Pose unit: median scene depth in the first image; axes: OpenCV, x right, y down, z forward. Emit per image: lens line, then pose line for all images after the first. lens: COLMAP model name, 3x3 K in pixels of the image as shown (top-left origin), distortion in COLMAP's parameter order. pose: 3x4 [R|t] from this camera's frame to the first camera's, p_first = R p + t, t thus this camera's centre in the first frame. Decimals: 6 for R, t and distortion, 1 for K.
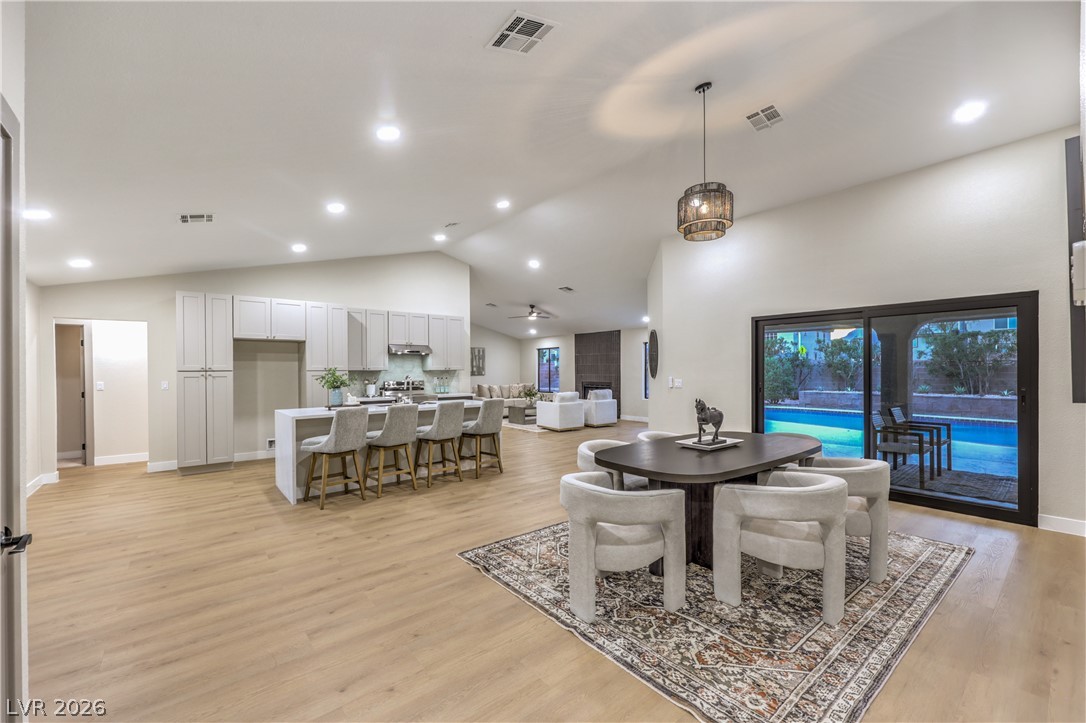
lens RADIAL K [[440.2, 0, 541.8], [0, 440.2, 371.0], [0, 0, 1]] dist [-0.006947, 0.000425]
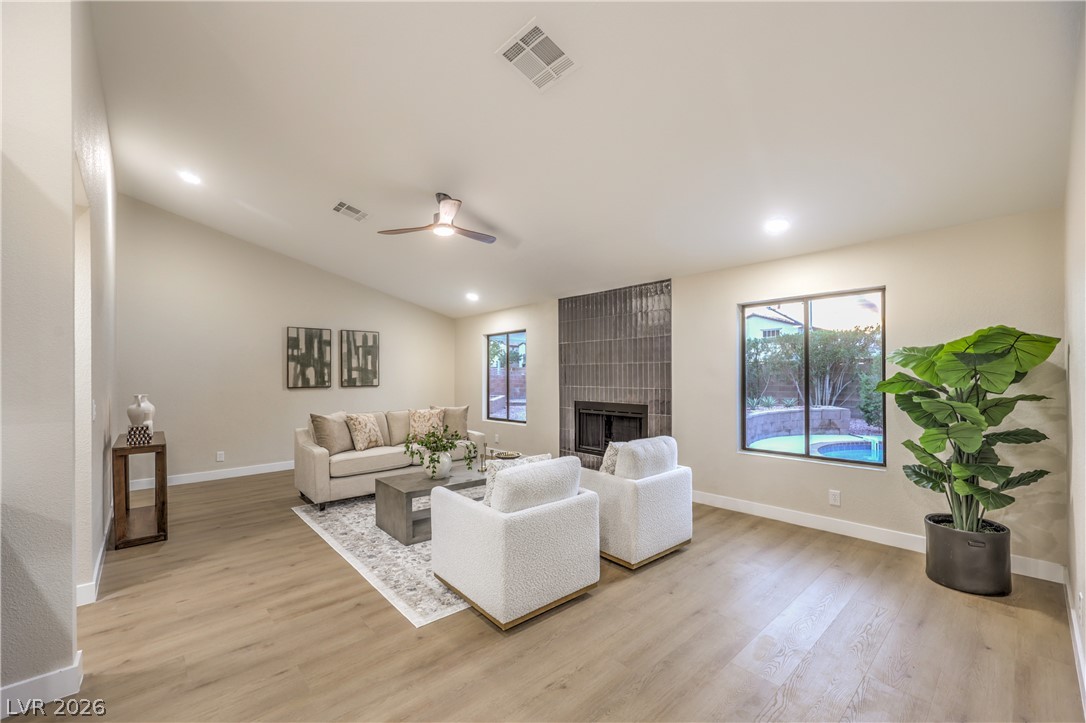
lens RADIAL K [[440.2, 0, 550.4], [0, 440.2, 376.2], [0, 0, 1]] dist [-0.006947, 0.000425]
pose [[0.997678, -0.000943, 0.068098, 0.055834], [0.000995, 0.999999, -0.000725, -0.003058], [-0.068098, 0.000791, 0.997678, 0.872194]]
